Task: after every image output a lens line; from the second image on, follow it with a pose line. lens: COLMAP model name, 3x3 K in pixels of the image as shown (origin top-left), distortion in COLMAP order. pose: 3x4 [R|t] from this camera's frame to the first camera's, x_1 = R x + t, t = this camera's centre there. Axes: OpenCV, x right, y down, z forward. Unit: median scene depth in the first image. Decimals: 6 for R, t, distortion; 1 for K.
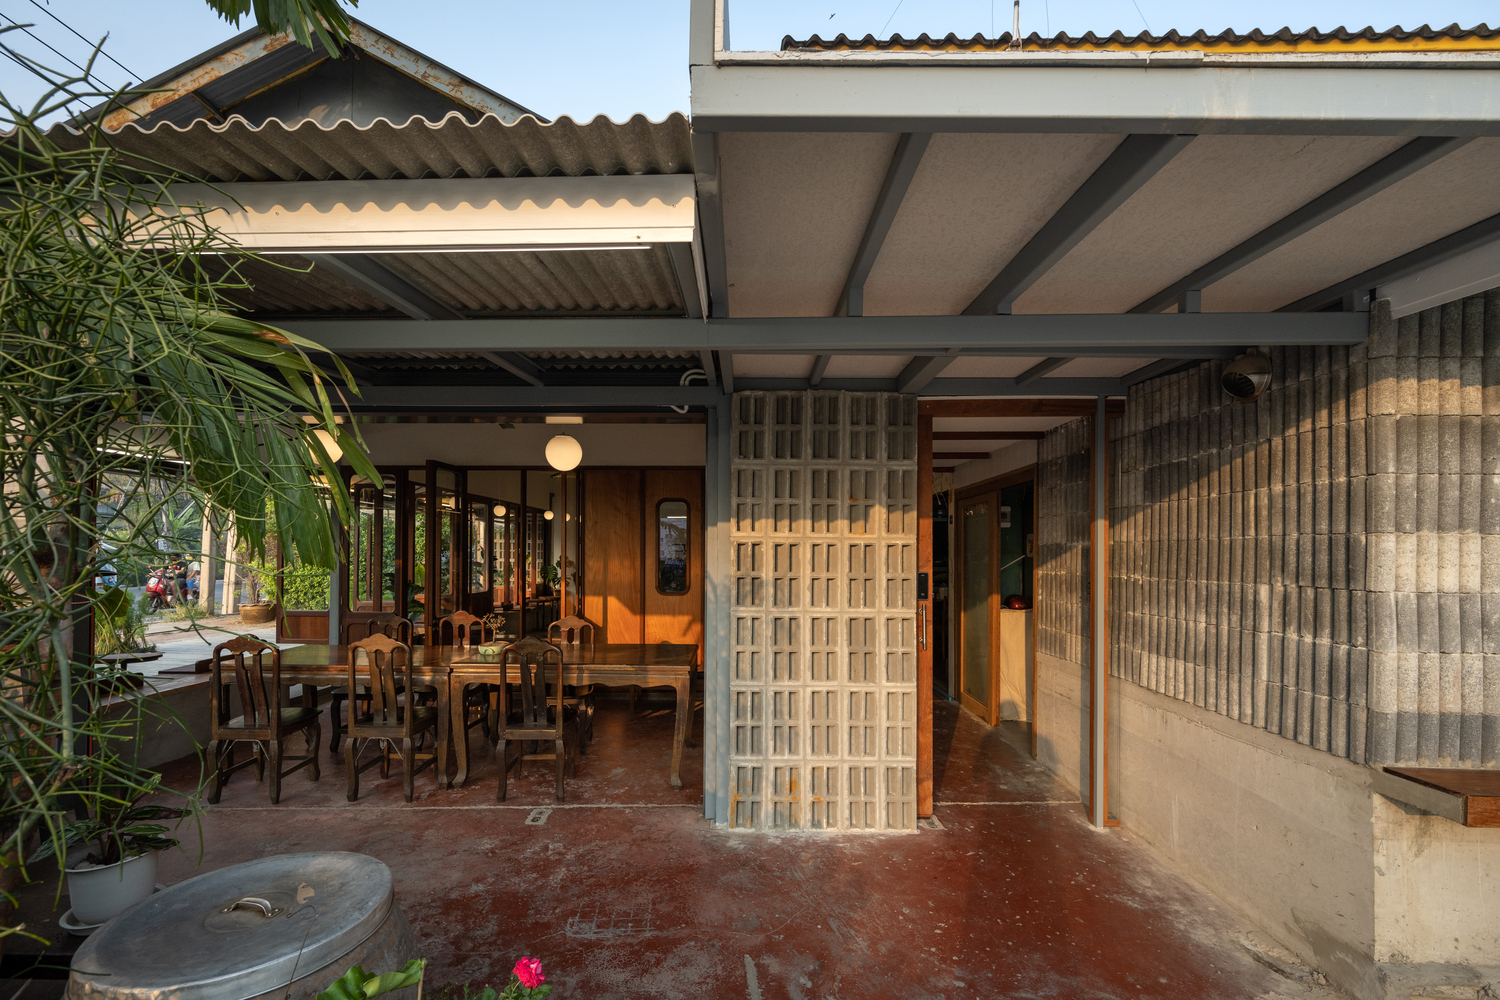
lens RADIAL K [[608.4, 0, 644.6], [0, 608.4, 537.3], [0, 0, 1]] dist [0.006305, -0.000553]
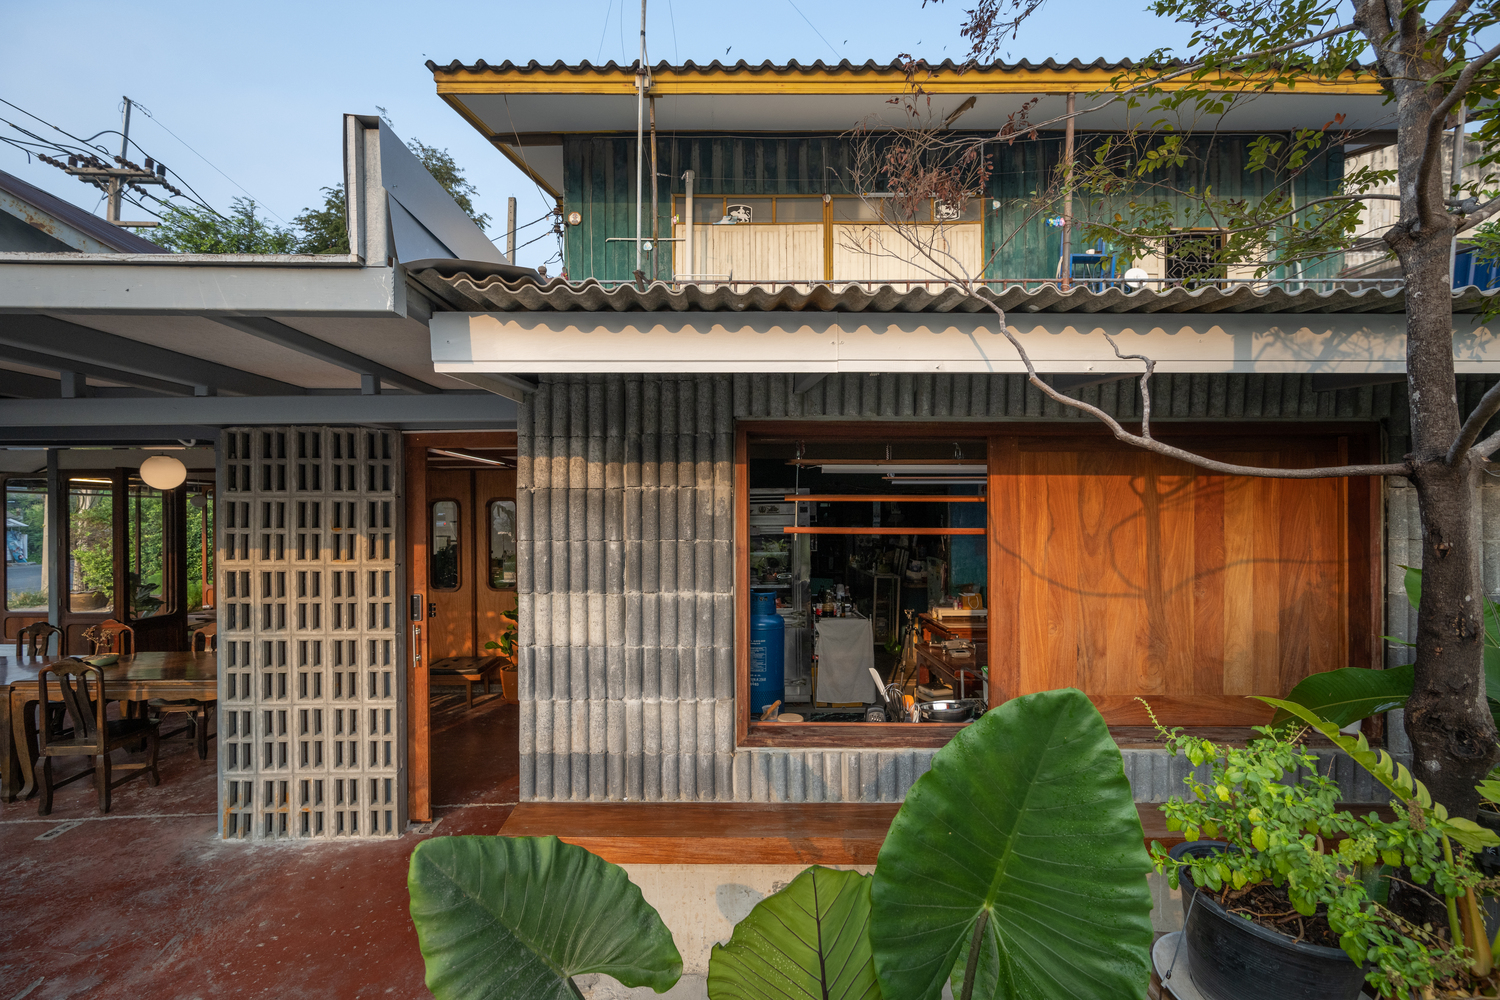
lens RADIAL K [[608.4, 0, 755.5], [0, 608.4, 493.1], [0, 0, 1]] dist [0.006305, -0.000553]
pose [[0.999780, -0.011495, 0.017526, 1.057647], [0.011262, 0.999848, 0.013346, -0.131363], [-0.017676, -0.013146, 0.999757, -0.078349]]
